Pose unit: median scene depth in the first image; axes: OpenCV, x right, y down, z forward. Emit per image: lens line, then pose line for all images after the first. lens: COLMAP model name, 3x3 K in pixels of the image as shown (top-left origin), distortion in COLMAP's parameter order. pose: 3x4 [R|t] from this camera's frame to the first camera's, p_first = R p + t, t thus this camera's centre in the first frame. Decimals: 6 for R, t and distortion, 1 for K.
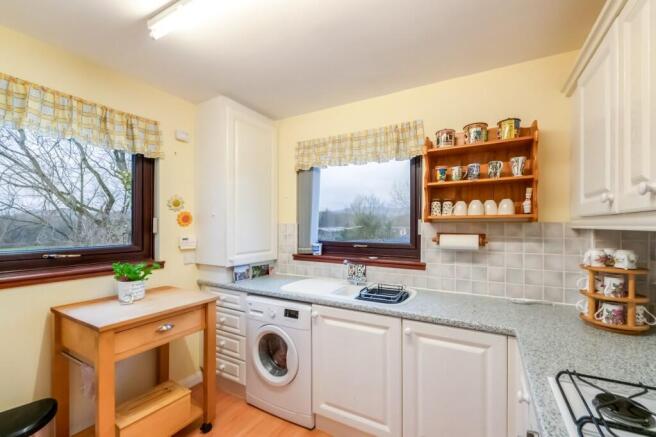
lens RADIAL K [[271.8, 0, 330.7], [0, 271.8, 225.8], [0, 0, 1]] dist [-0.000851, -0.000054]
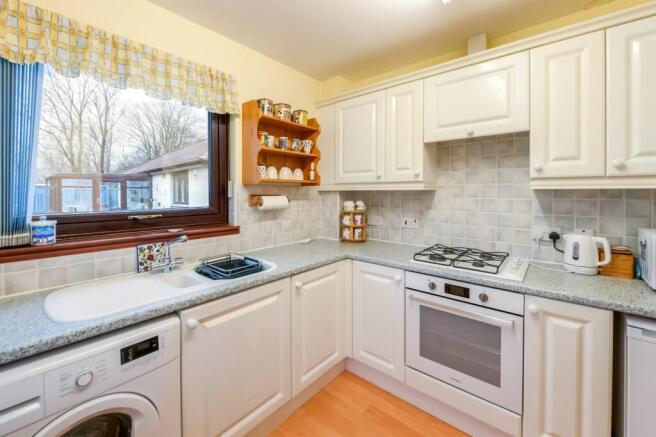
lens RADIAL K [[273.1, 0, 329.0], [0, 273.1, 194.1], [0, 0, 1]] dist [-0.000825, -0.000309]
pose [[0.191081, -0.007517, 0.981546, -0.642182], [-0.000947, 0.999969, 0.007843, 0.016711], [-0.981574, -0.002428, 0.191068, 0.579539]]
